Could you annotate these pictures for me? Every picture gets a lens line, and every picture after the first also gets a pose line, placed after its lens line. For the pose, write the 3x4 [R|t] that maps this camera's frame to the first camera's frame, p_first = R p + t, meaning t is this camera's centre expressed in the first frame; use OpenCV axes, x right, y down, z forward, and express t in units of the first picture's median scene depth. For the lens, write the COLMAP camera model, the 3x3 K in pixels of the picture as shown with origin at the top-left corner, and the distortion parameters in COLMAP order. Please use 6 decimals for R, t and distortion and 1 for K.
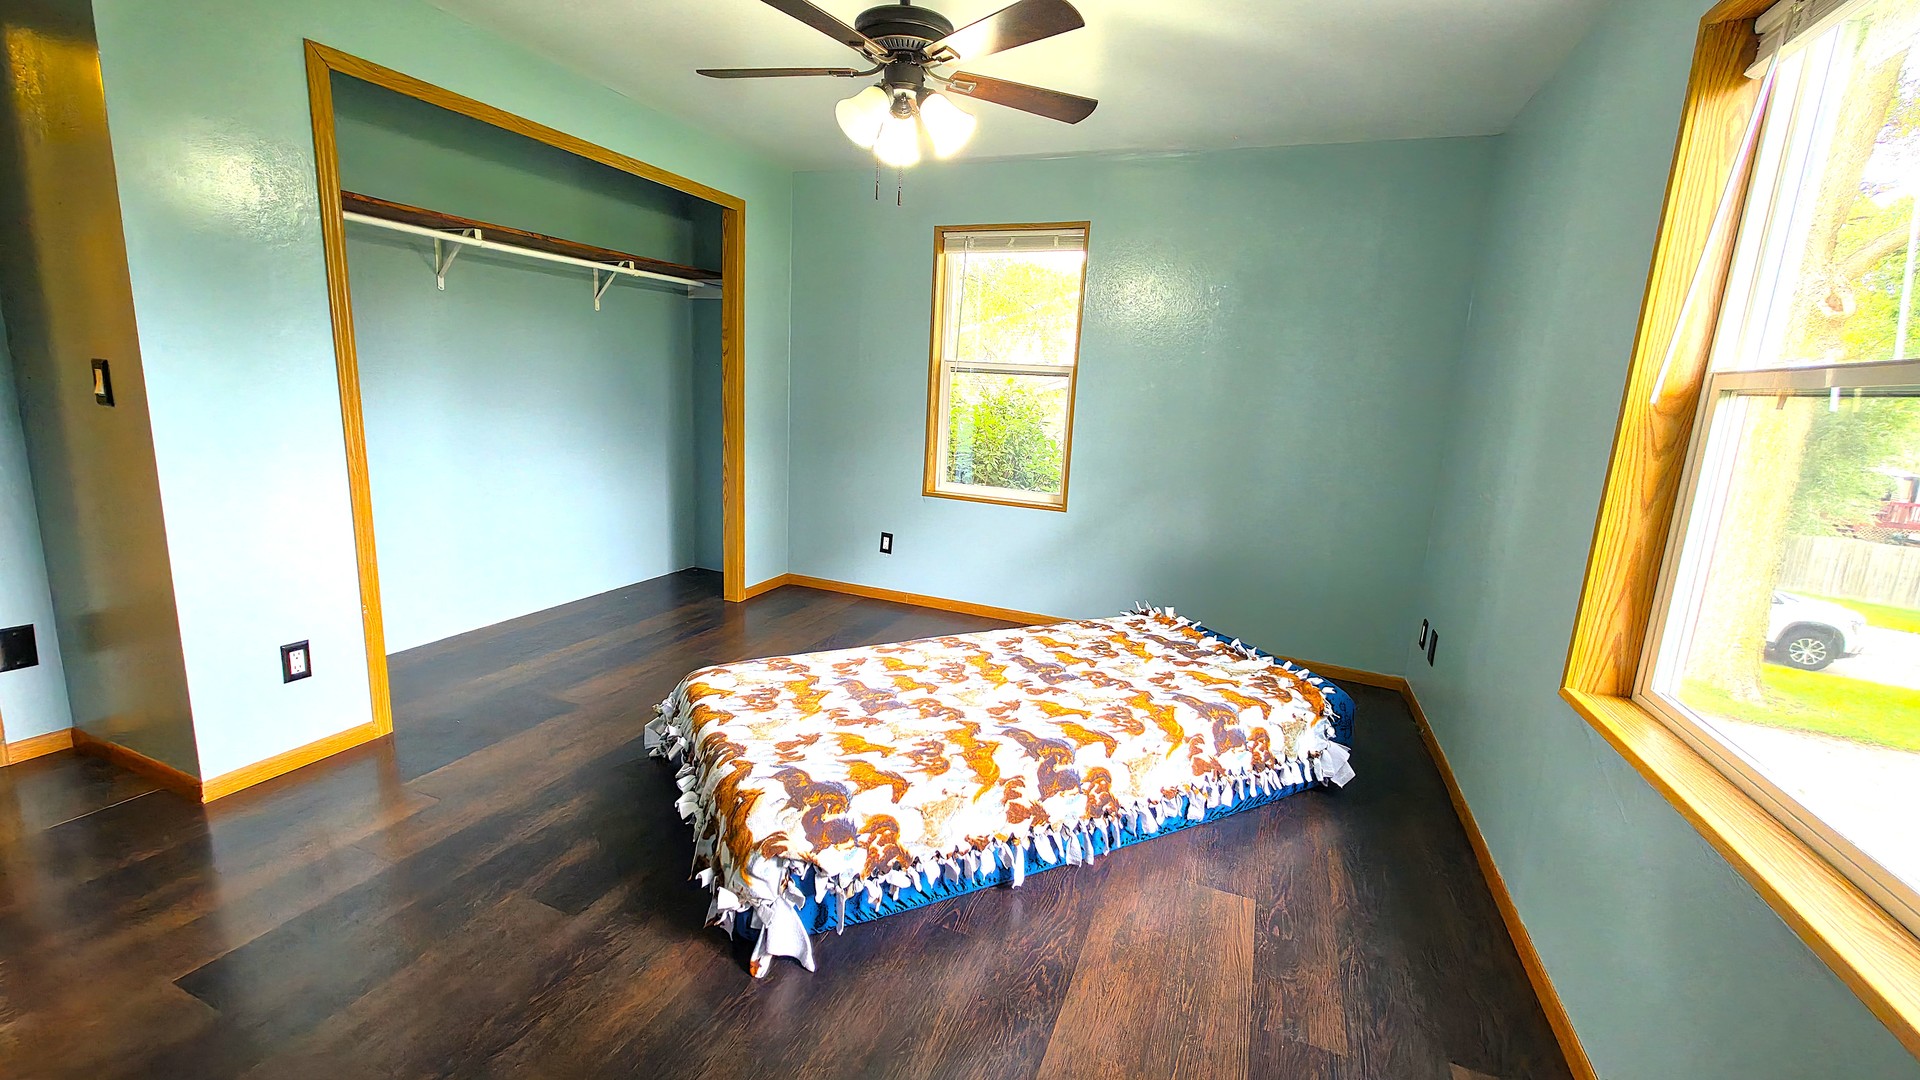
lens RADIAL K [[772.6, 0, 968.5], [0, 772.6, 535.5], [0, 0, 1]] dist [-0.002050, 0.000923]
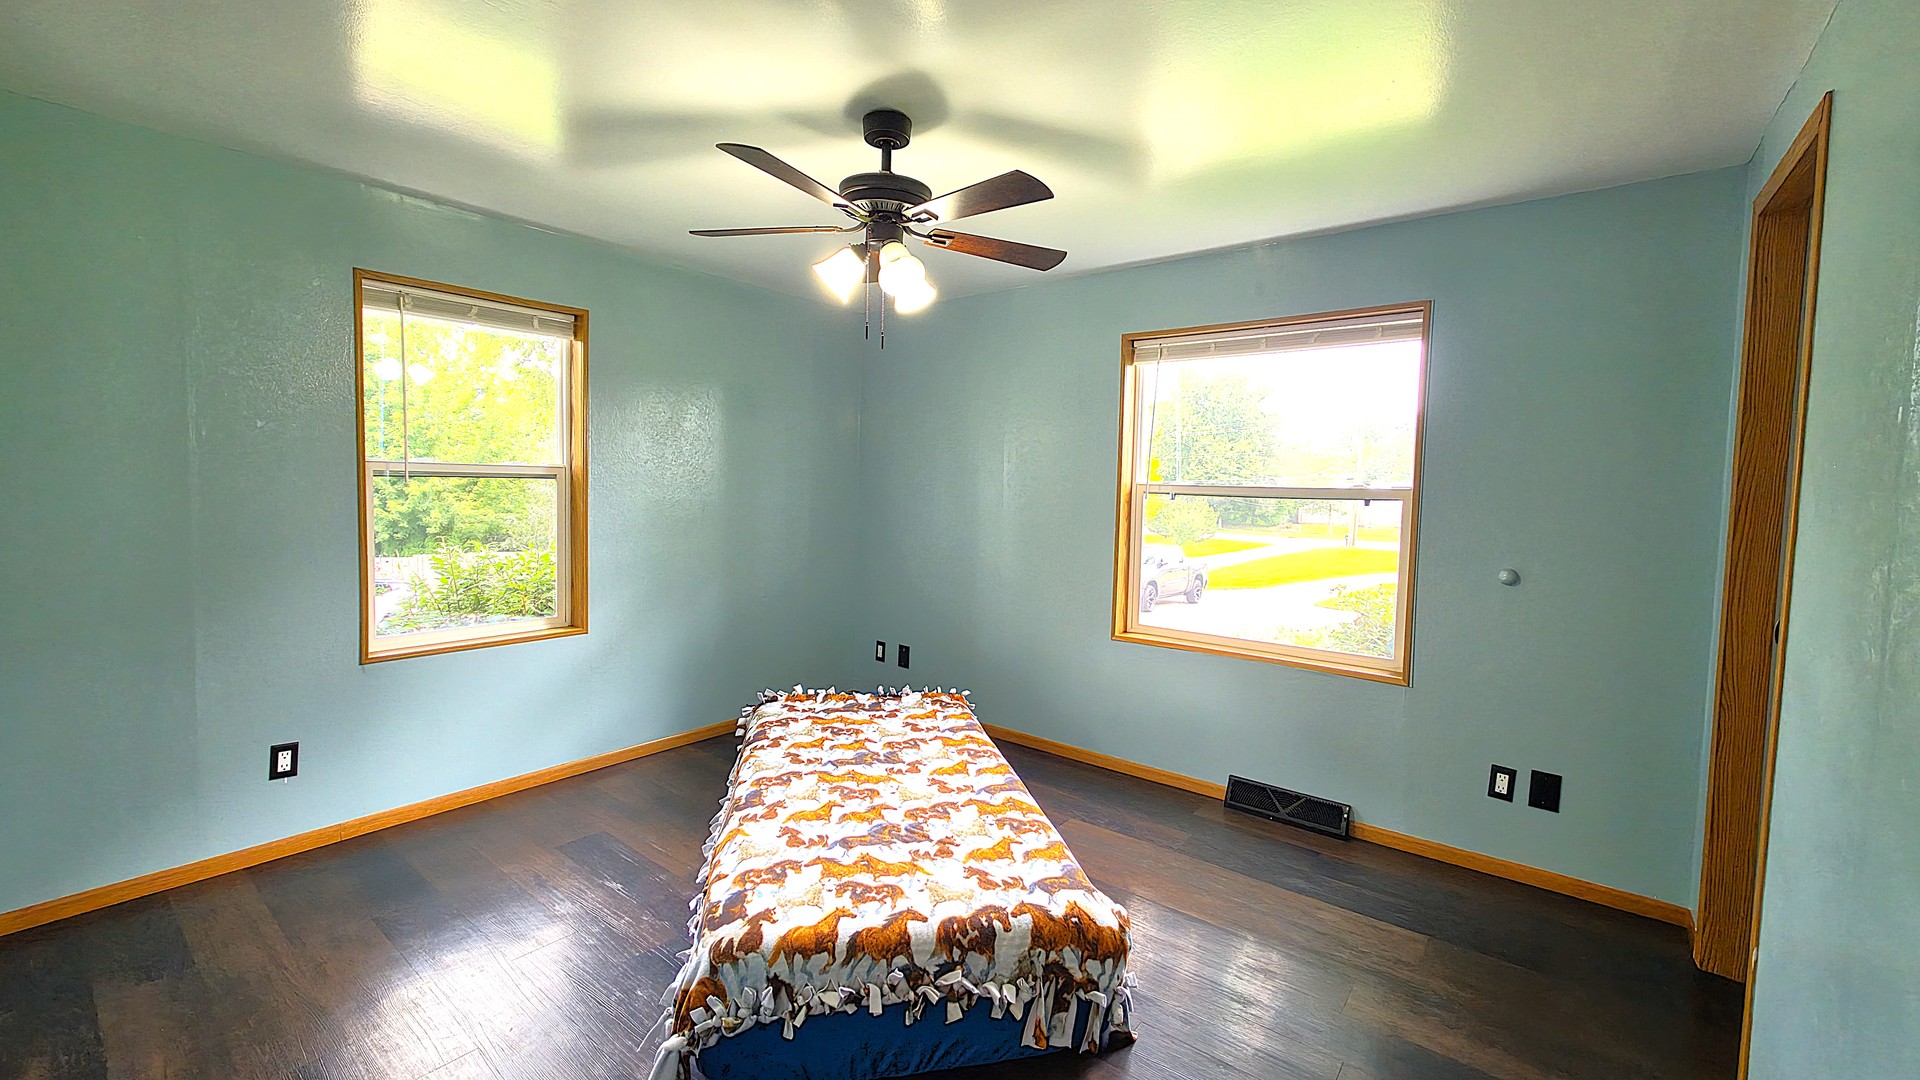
lens RADIAL K [[772.6, 0, 962.4], [0, 772.6, 534.7], [0, 0, 1]] dist [-0.002050, 0.000923]
pose [[0.270064, -0.111632, 0.956349, -0.832624], [0.172934, 0.982728, 0.065877, -0.178367], [-0.947185, 0.147594, 0.284705, 0.488798]]
